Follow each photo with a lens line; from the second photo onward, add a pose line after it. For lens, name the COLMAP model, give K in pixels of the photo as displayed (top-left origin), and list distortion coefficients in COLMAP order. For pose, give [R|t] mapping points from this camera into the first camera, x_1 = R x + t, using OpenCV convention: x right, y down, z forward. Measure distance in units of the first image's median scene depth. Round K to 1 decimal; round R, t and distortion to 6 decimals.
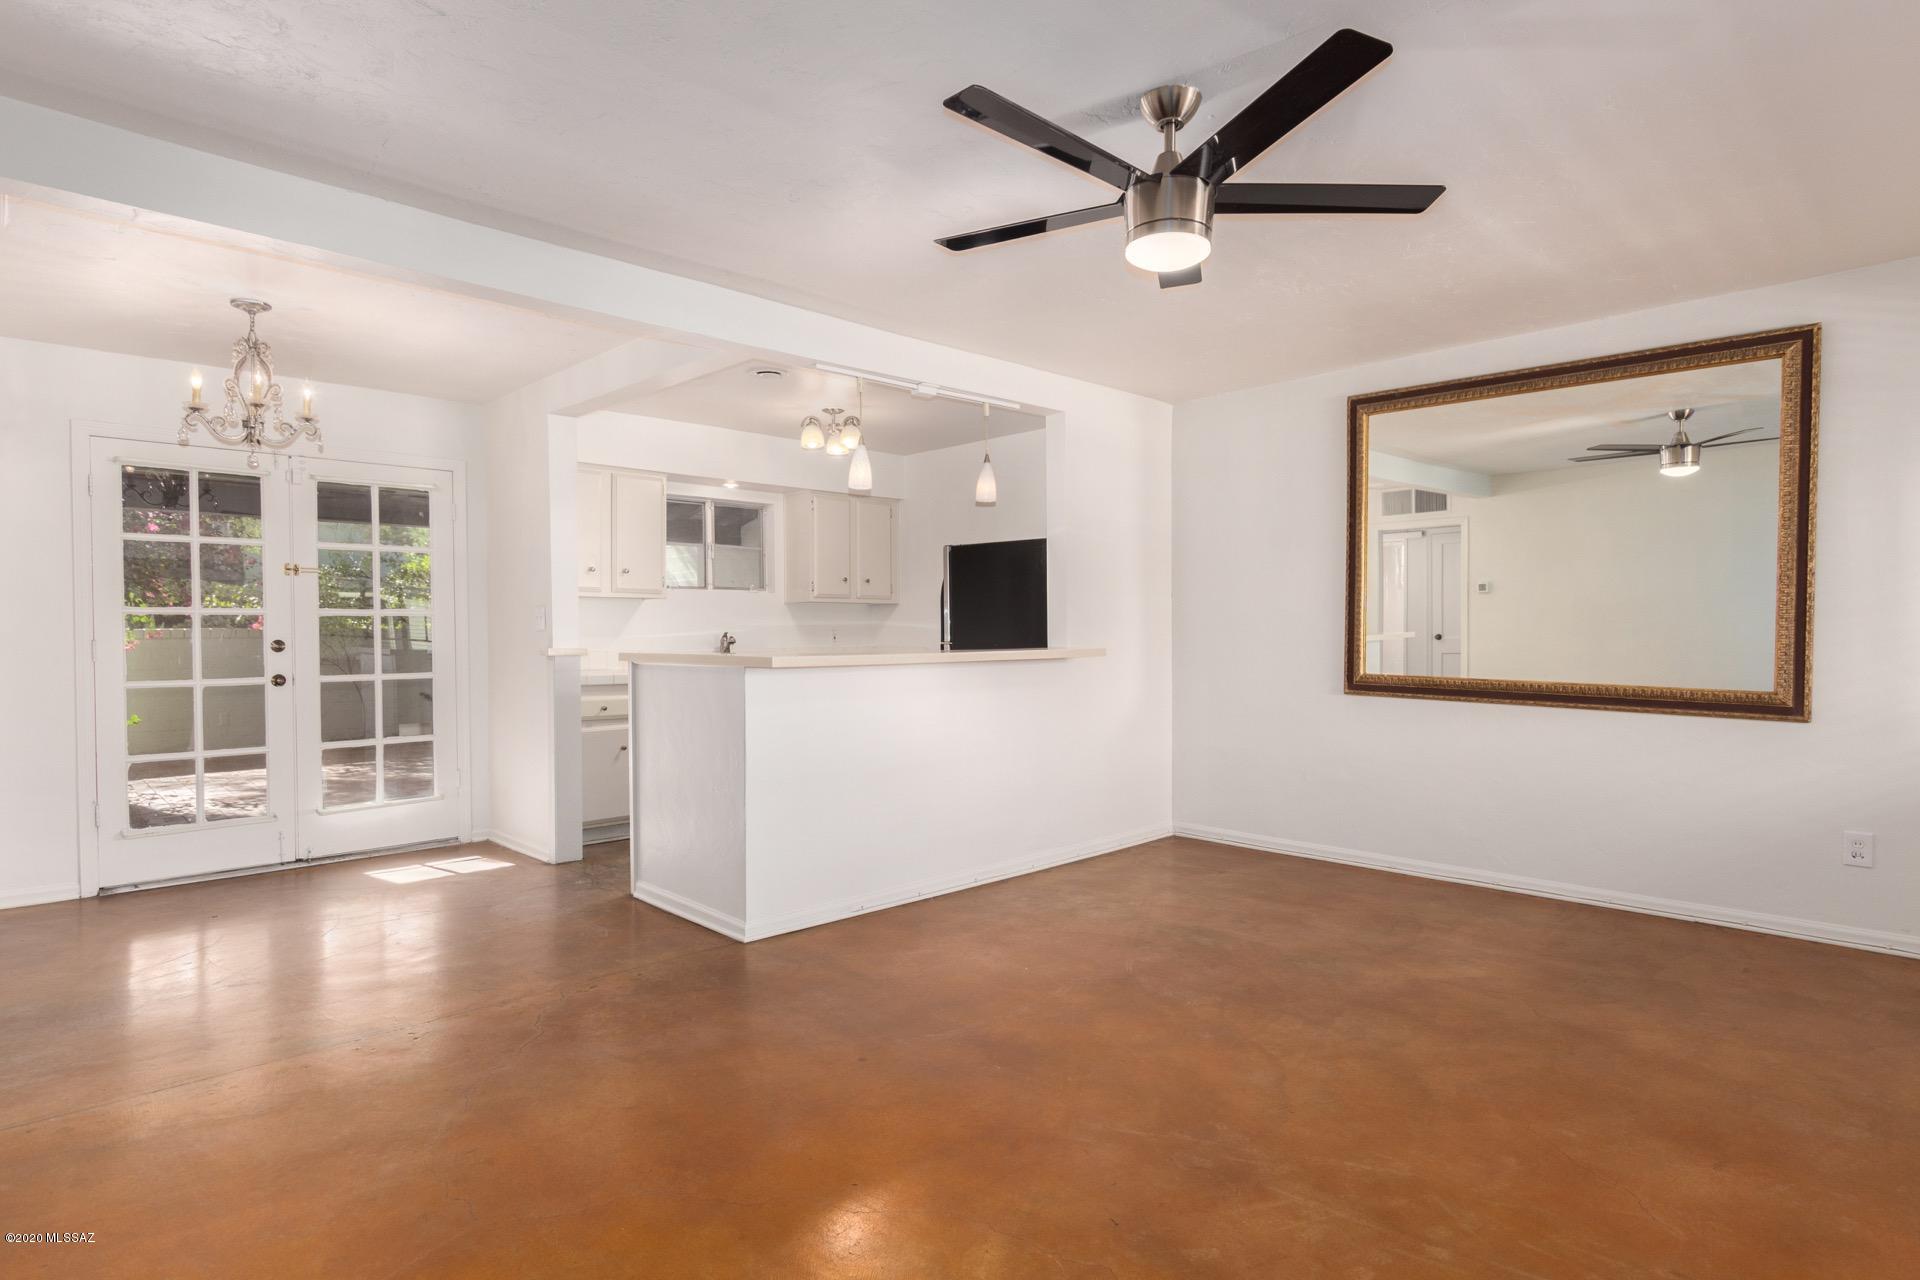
lens RADIAL K [[1011.2, 0, 954.5], [0, 1011.2, 641.7], [0, 0, 1]] dist [0.004810, 0.000250]
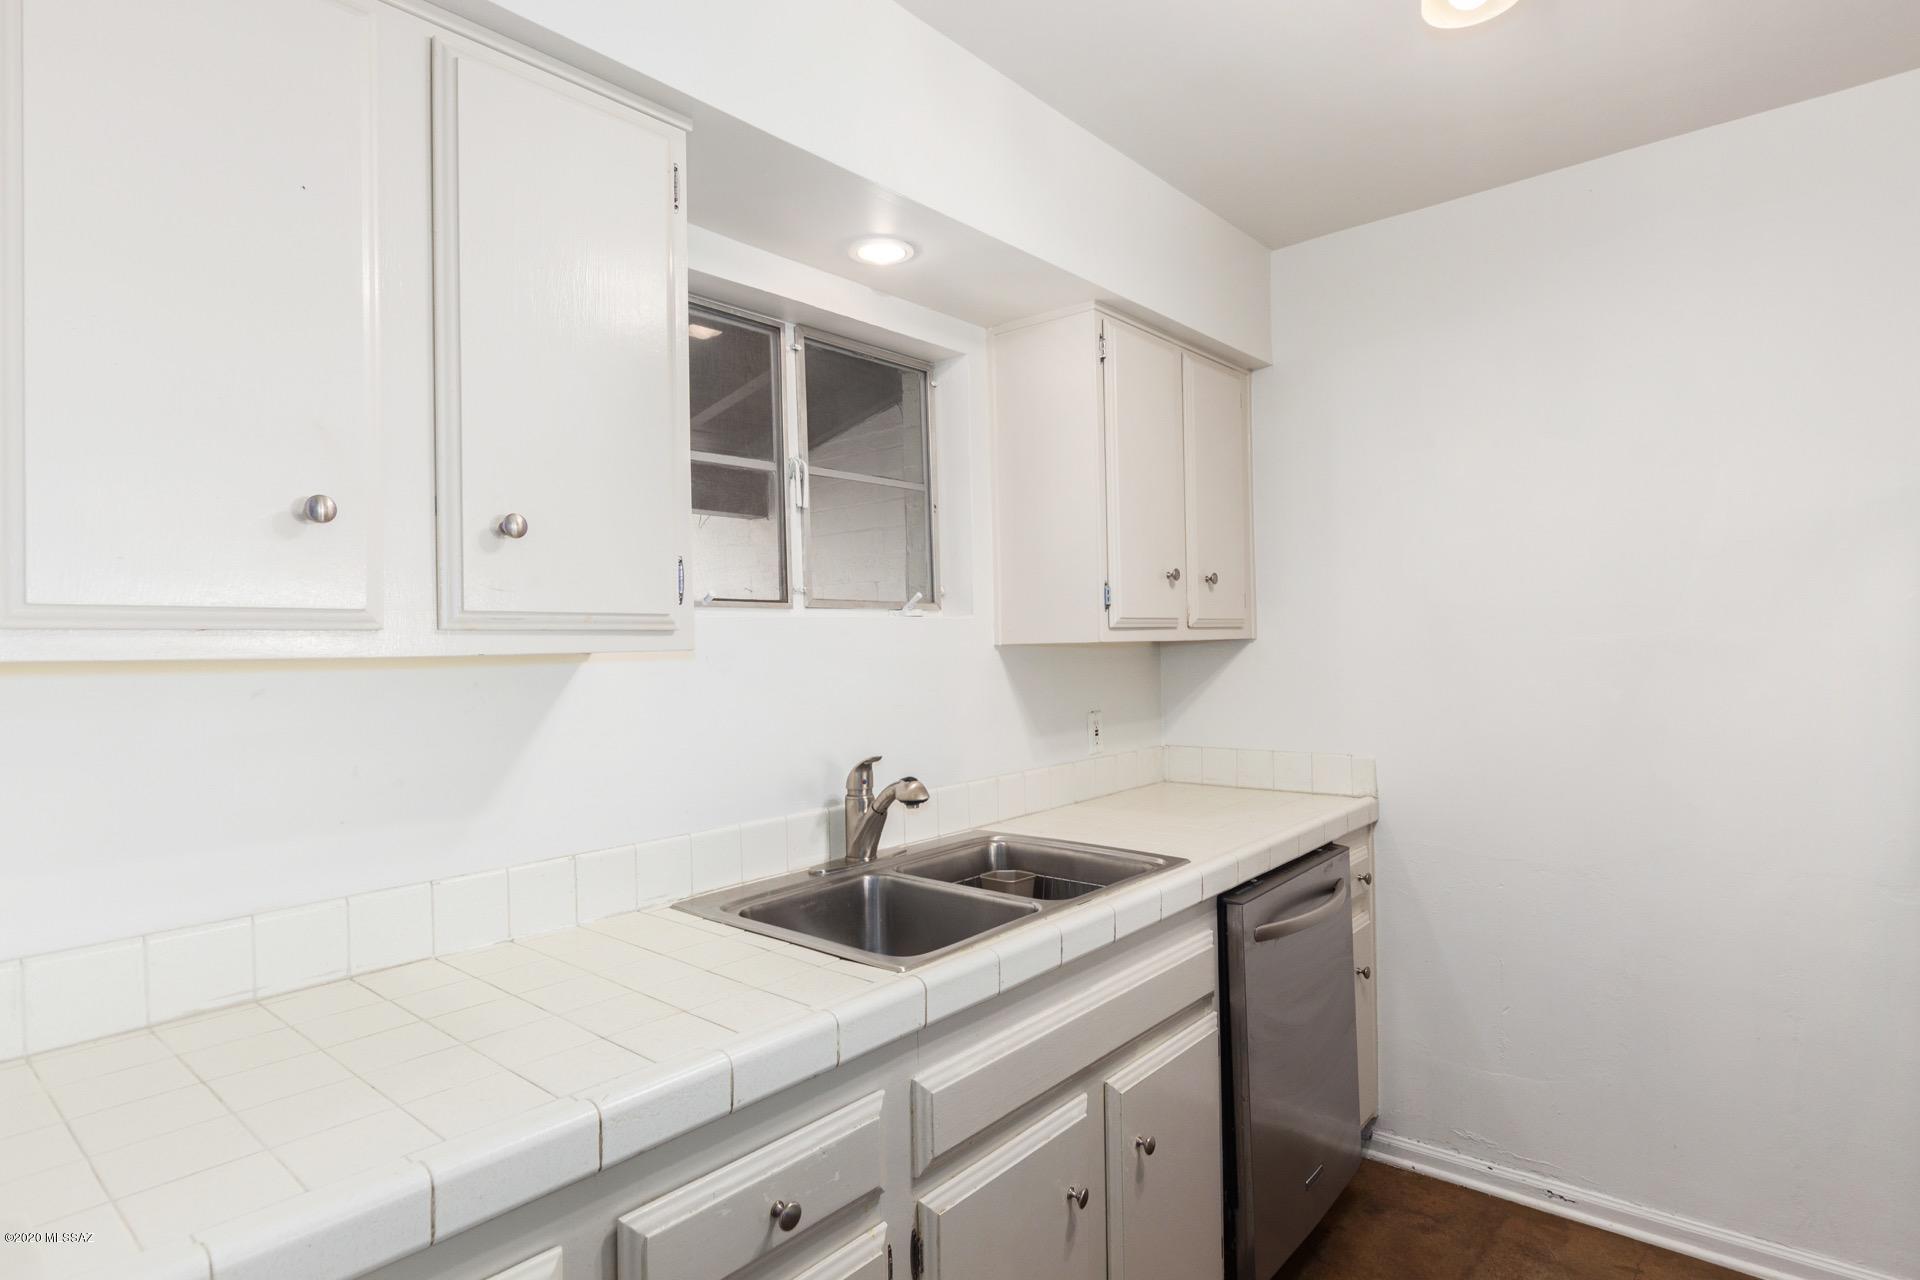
lens RADIAL K [[1011.2, 0, 965.3], [0, 1011.2, 635.4], [0, 0, 1]] dist [0.004810, 0.000250]
pose [[0.995475, -0.013438, 0.094070, -0.325509], [0.015193, 0.999723, -0.017964, -0.055039], [-0.093803, 0.019312, 0.995404, 1.014411]]
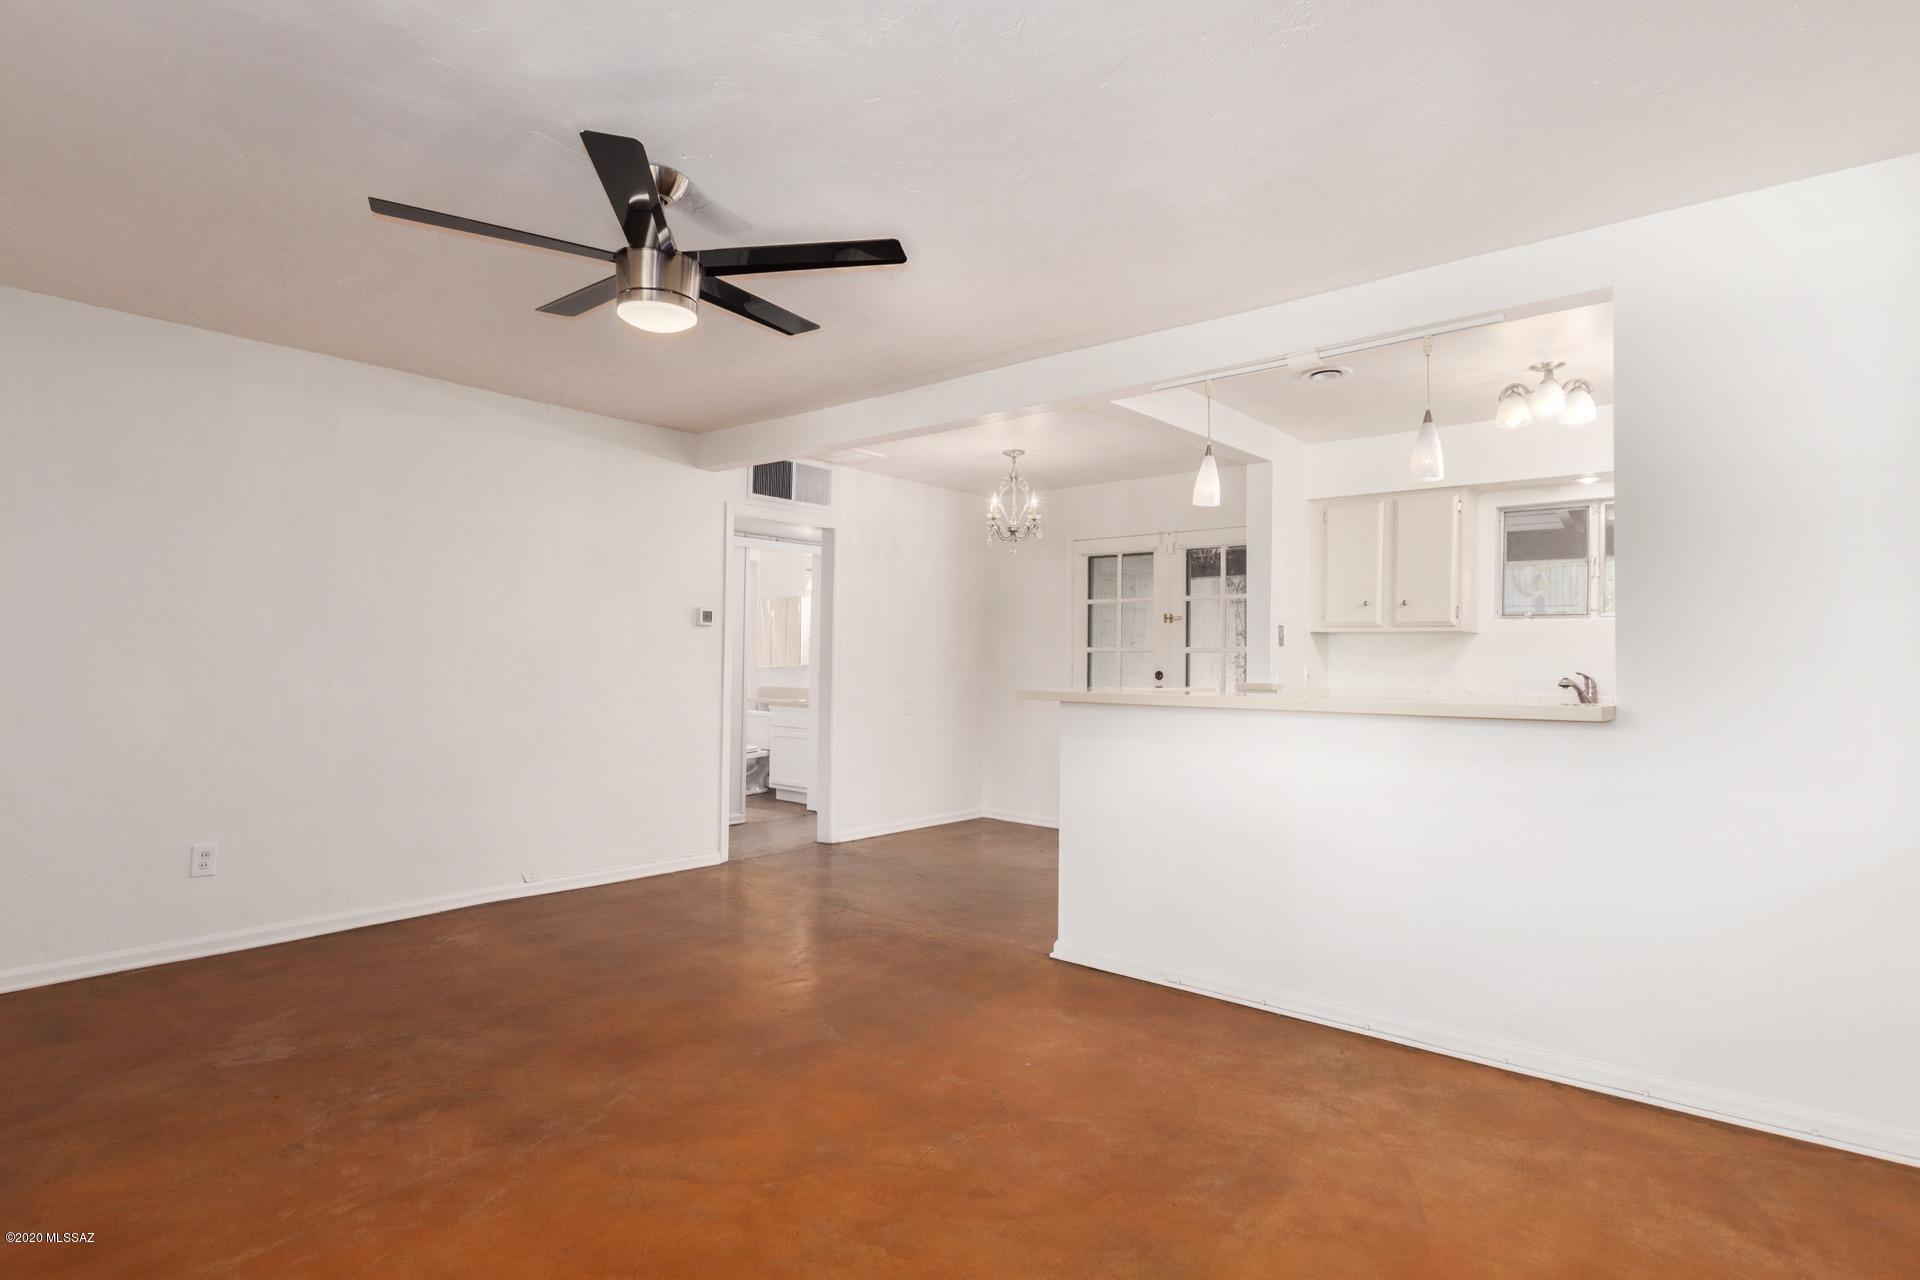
lens RADIAL K [[1011.2, 0, 959.1], [0, 1011.2, 646.8], [0, 0, 1]] dist [0.004810, 0.000250]
pose [[0.098325, -0.009239, -0.995111, 0.708432], [-0.021817, 0.999697, -0.011437, -0.013775], [0.994915, 0.022835, 0.098094, 0.656611]]
